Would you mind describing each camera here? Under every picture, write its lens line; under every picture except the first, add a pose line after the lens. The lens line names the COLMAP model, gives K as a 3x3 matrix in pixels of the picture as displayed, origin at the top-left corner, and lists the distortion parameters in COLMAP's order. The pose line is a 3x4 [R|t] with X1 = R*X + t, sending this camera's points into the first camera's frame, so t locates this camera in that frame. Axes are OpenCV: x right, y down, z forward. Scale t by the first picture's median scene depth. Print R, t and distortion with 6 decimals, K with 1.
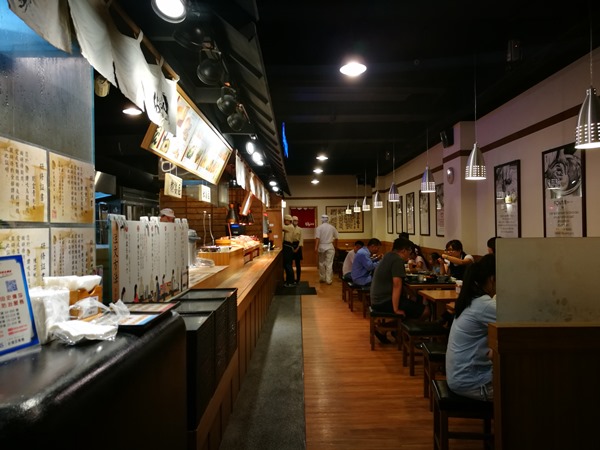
lens RADIAL K [[477.9, 0, 299.9], [0, 477.9, 224.8], [0, 0, 1]] dist [0.007616, 0.002877]
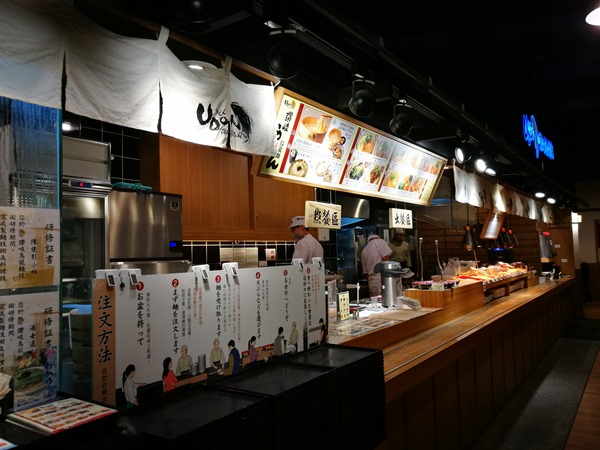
lens RADIAL K [[477.9, 0, 299.9], [0, 477.9, 224.8], [0, 0, 1]] dist [0.007616, 0.002877]
pose [[0.810528, -0.041987, -0.584193, 0.131023], [0.021660, 0.998894, -0.041741, -0.023417], [0.585299, 0.021179, 0.810541, 0.233260]]
